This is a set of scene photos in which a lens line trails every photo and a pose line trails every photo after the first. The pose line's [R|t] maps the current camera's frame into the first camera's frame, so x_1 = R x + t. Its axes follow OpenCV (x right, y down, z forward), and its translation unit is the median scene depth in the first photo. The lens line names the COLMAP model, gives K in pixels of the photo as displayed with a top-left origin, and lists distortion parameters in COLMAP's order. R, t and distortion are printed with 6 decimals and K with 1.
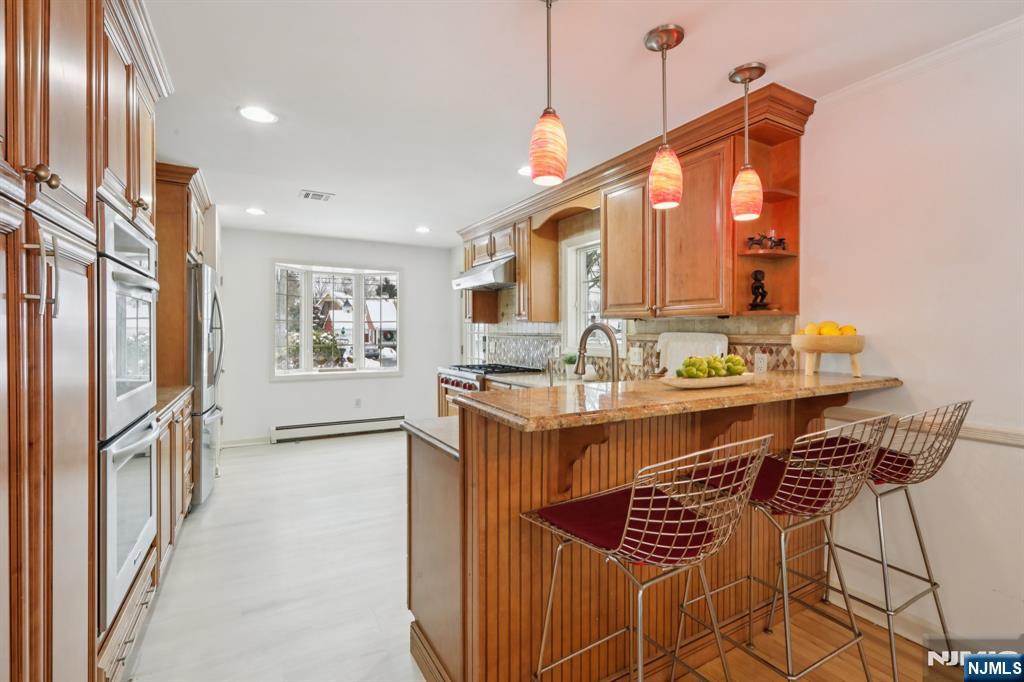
lens RADIAL K [[461.0, 0, 512.7], [0, 461.0, 334.3], [0, 0, 1]] dist [-0.000295, 0.000985]
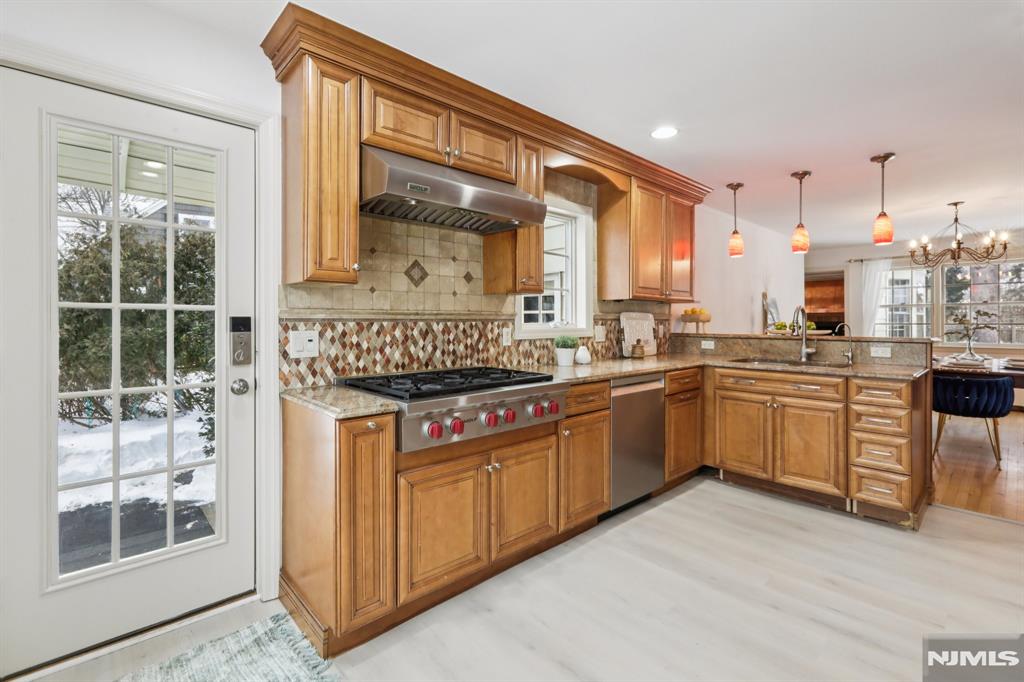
lens RADIAL K [[461.0, 0, 509.5], [0, 461.0, 319.2], [0, 0, 1]] dist [-0.000295, 0.000985]
pose [[-0.214990, 0.002251, 0.976614, -0.686599], [0.006835, 0.999976, -0.000800, 0.011281], [-0.976592, 0.006503, -0.215000, 1.308194]]
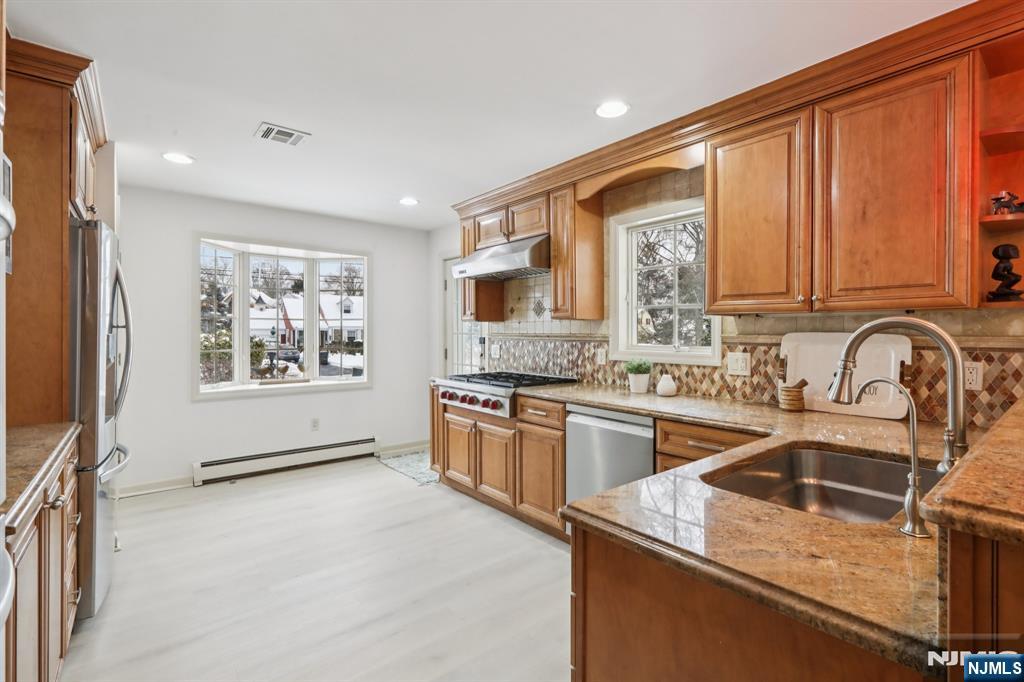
lens RADIAL K [[461.0, 0, 512.0], [0, 461.0, 331.6], [0, 0, 1]] dist [-0.000295, 0.000985]
pose [[0.986011, -0.000820, 0.166676, -0.209877], [0.001864, 0.999980, -0.006106, -0.001702], [-0.166668, 0.006332, 0.985993, 0.275691]]
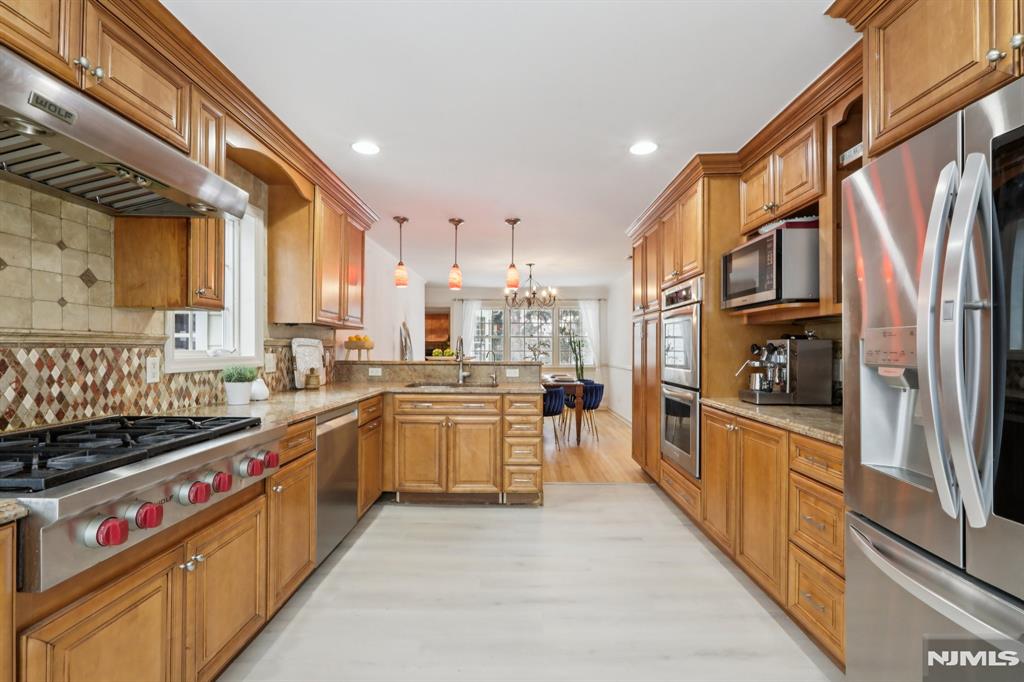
lens RADIAL K [[461.0, 0, 502.9], [0, 461.0, 349.9], [0, 0, 1]] dist [-0.000295, 0.000985]
pose [[-0.854001, -0.006977, 0.520224, -0.550567], [-0.002310, 0.999951, 0.009618, 0.010855], [-0.520266, 0.007013, -0.853976, 1.397634]]
